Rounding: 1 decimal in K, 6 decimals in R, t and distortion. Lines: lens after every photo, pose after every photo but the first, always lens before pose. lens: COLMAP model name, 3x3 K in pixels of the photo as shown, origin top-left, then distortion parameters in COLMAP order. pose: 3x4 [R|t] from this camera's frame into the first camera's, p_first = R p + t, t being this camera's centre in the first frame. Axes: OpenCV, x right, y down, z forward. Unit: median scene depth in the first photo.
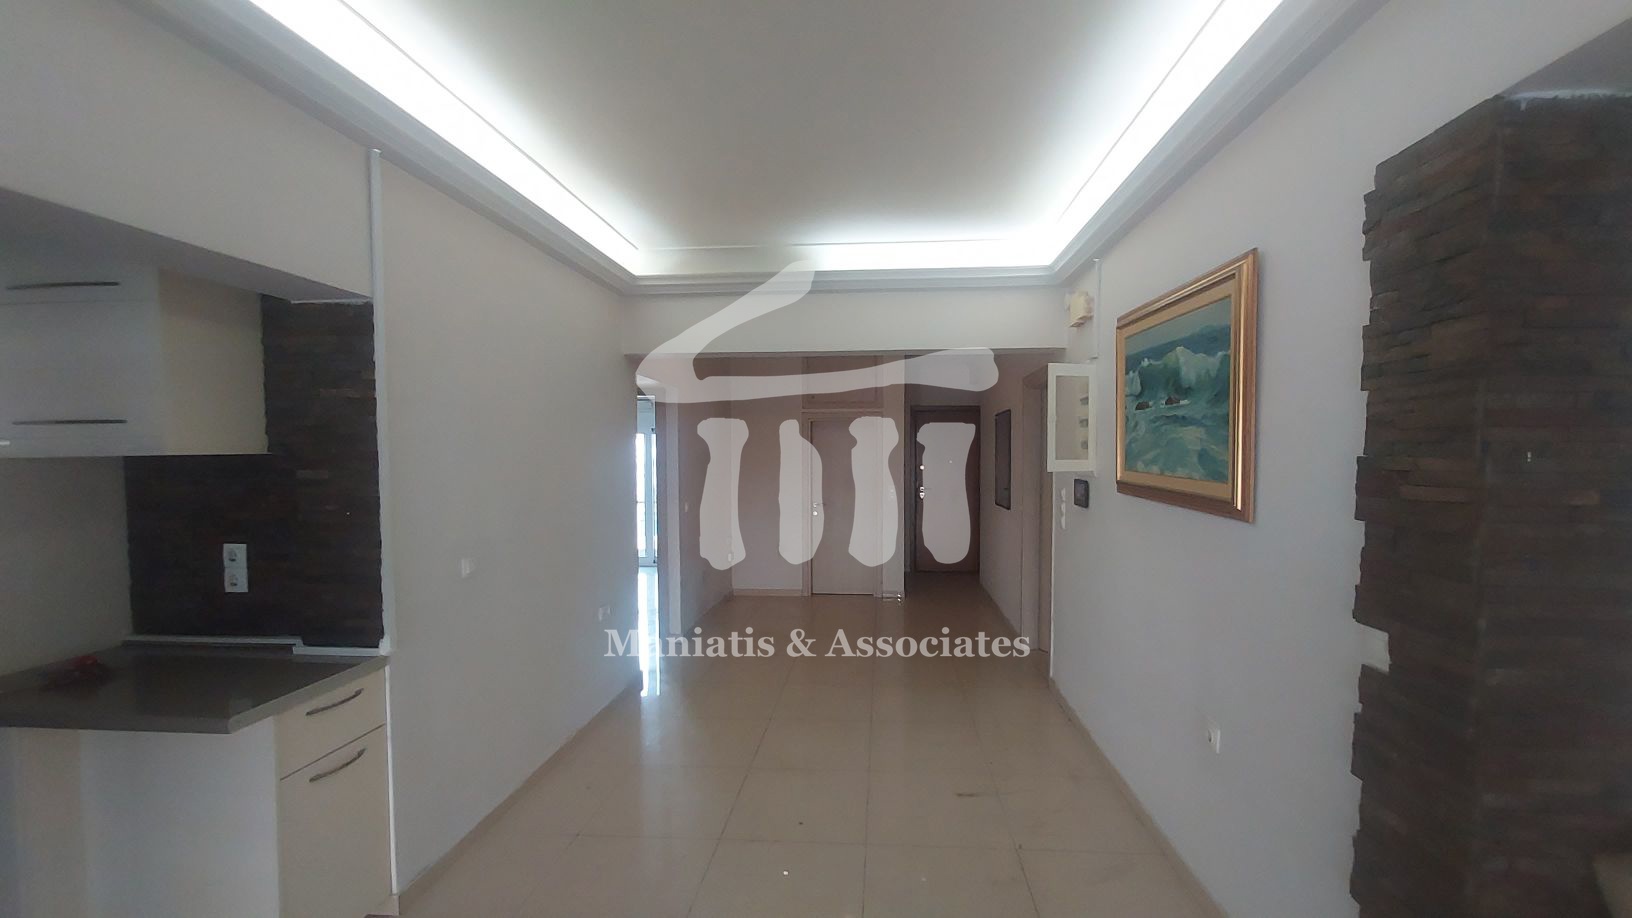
lens RADIAL K [[649.8, 0, 840.7], [0, 649.8, 479.1], [0, 0, 1]] dist [-0.001855, -0.000509]
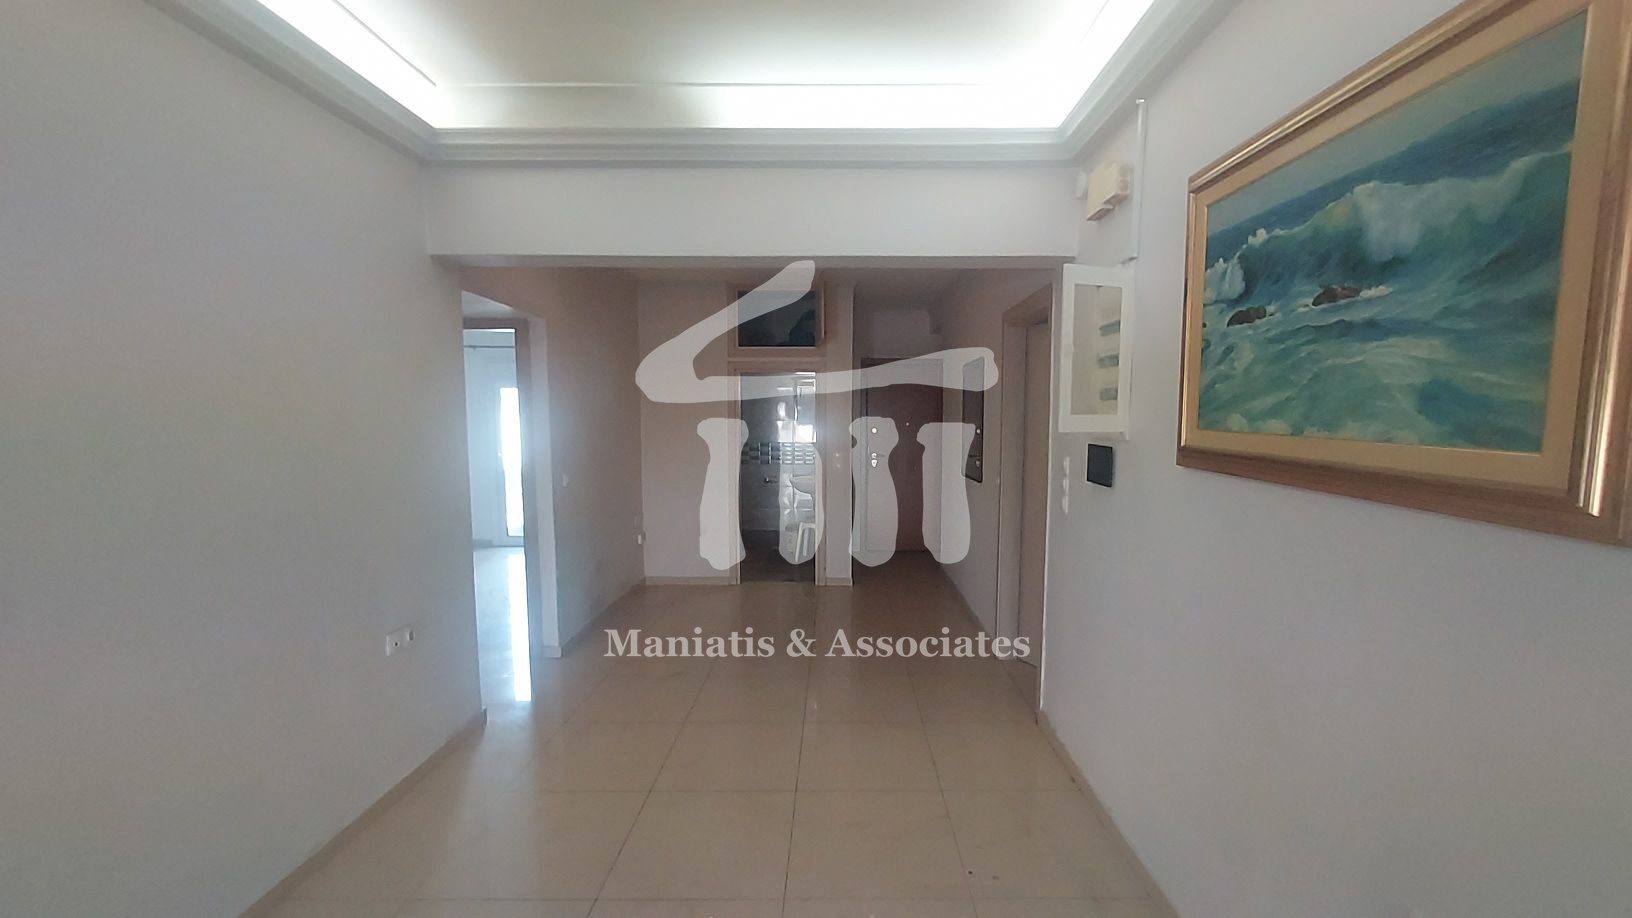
lens RADIAL K [[654.4, 0, 839.4], [0, 654.4, 474.4], [0, 0, 1]] dist [0.000165, -0.000367]
pose [[0.997748, -0.000031, 0.067074, 0.073495], [-0.003085, 0.998920, 0.046354, 0.001607], [-0.067003, -0.046457, 0.996671, 0.492702]]
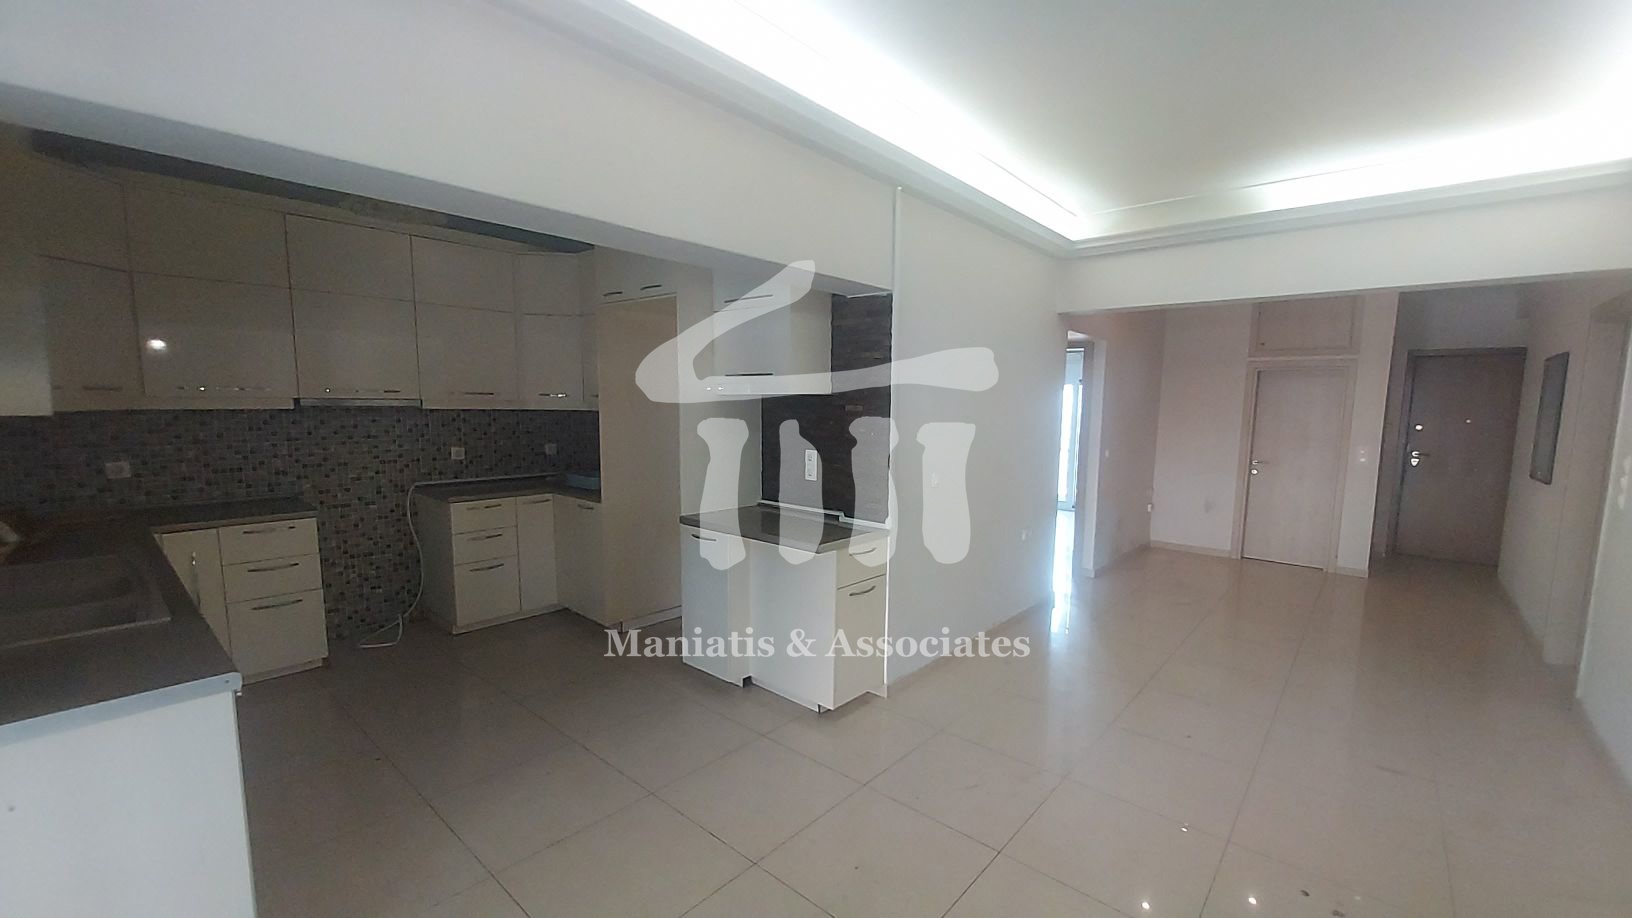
lens RADIAL K [[654.4, 0, 839.4], [0, 654.4, 474.4], [0, 0, 1]] dist [0.000165, -0.000367]
pose [[0.807690, 0.079789, -0.584184, 0.086026], [-0.041966, 0.996068, 0.078023, 0.028060], [0.588112, -0.038503, 0.807862, -0.285407]]
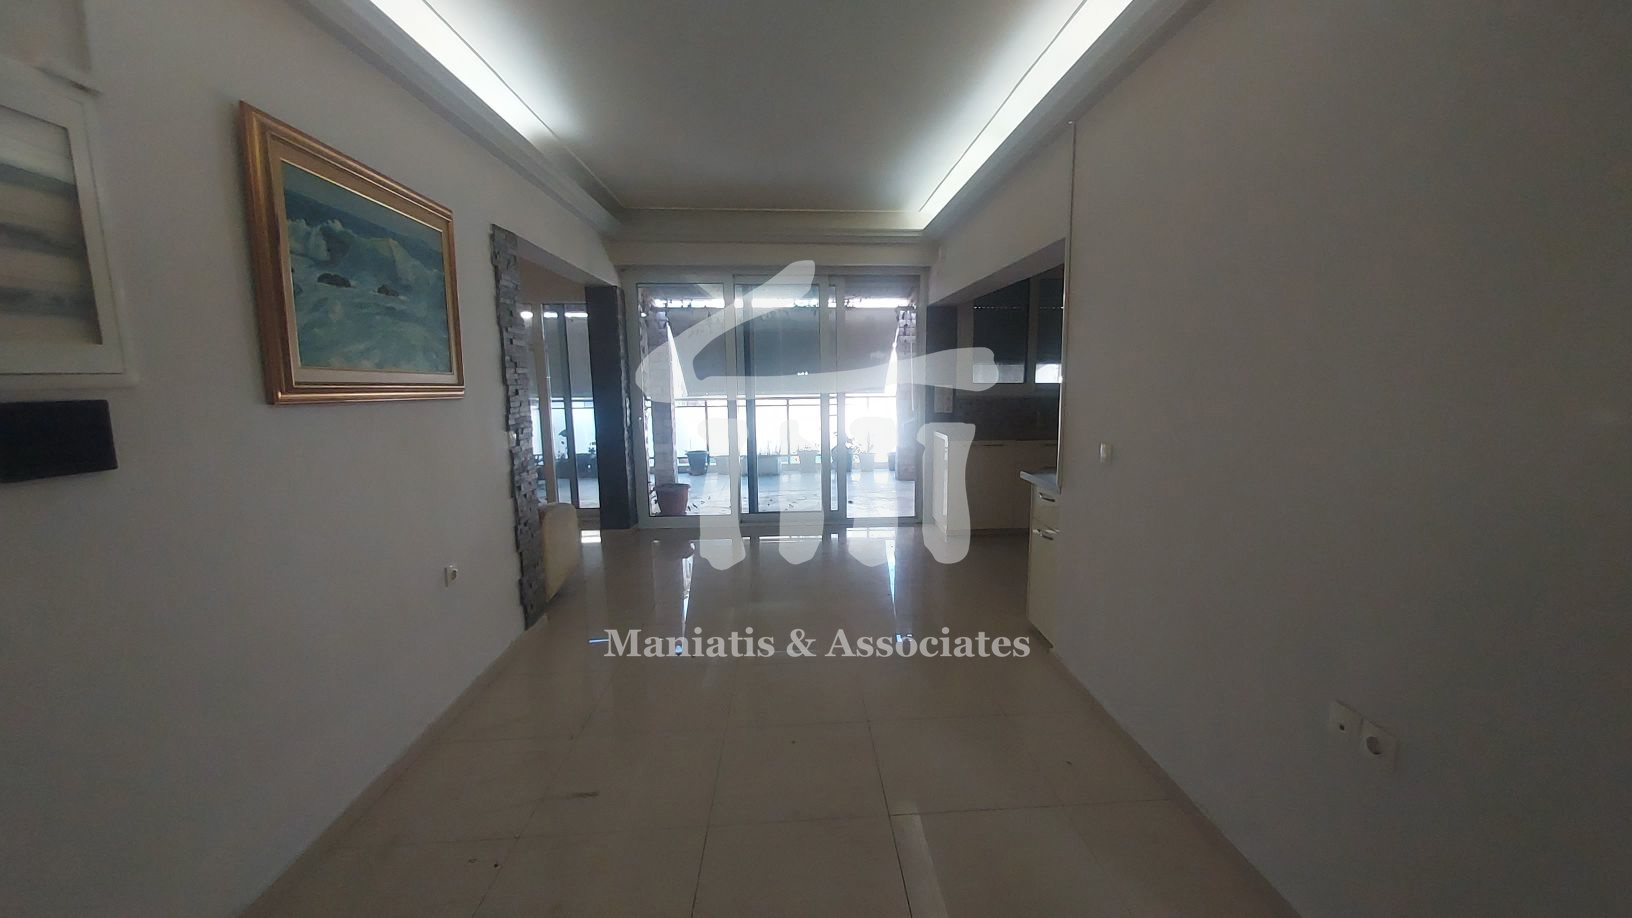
lens RADIAL K [[654.4, 0, 839.4], [0, 654.4, 474.4], [0, 0, 1]] dist [0.000165, -0.000367]
pose [[-0.989982, 0.034245, -0.136980, -0.013362], [0.007039, 0.980906, 0.194353, -0.038095], [0.141020, 0.191441, -0.971320, 2.105000]]
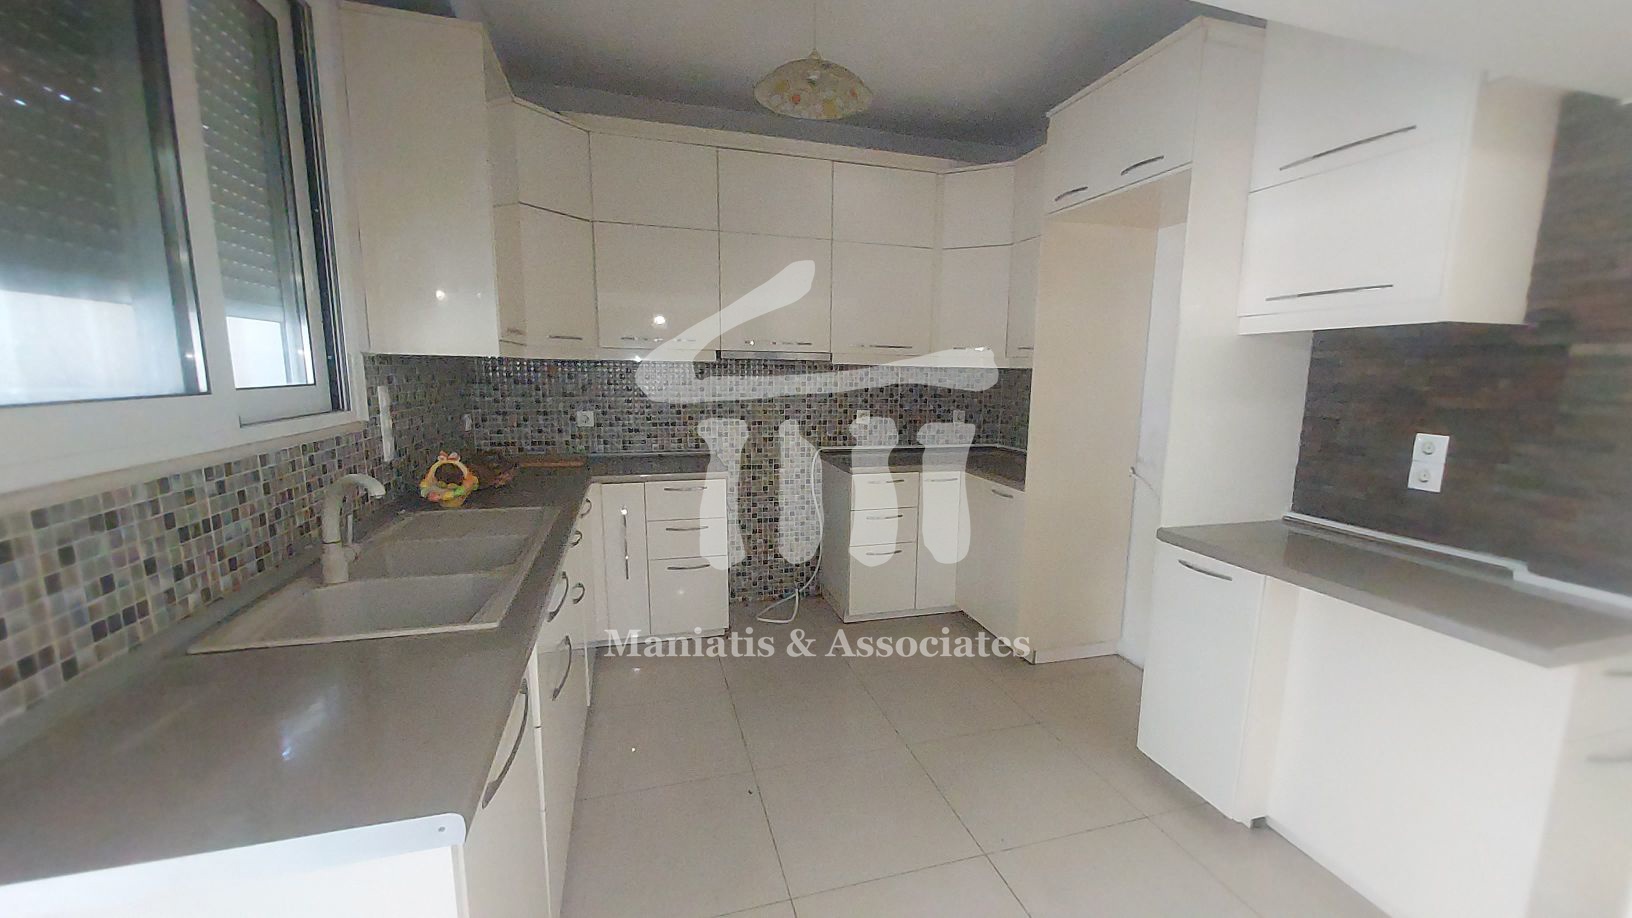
lens RADIAL K [[649.8, 0, 840.7], [0, 649.8, 479.1], [0, 0, 1]] dist [-0.001855, -0.000509]
pose [[0.363622, 0.162379, -0.917285, -0.415487], [-0.058484, 0.986727, 0.151488, 0.072344], [0.929709, -0.001438, 0.368293, -0.055452]]
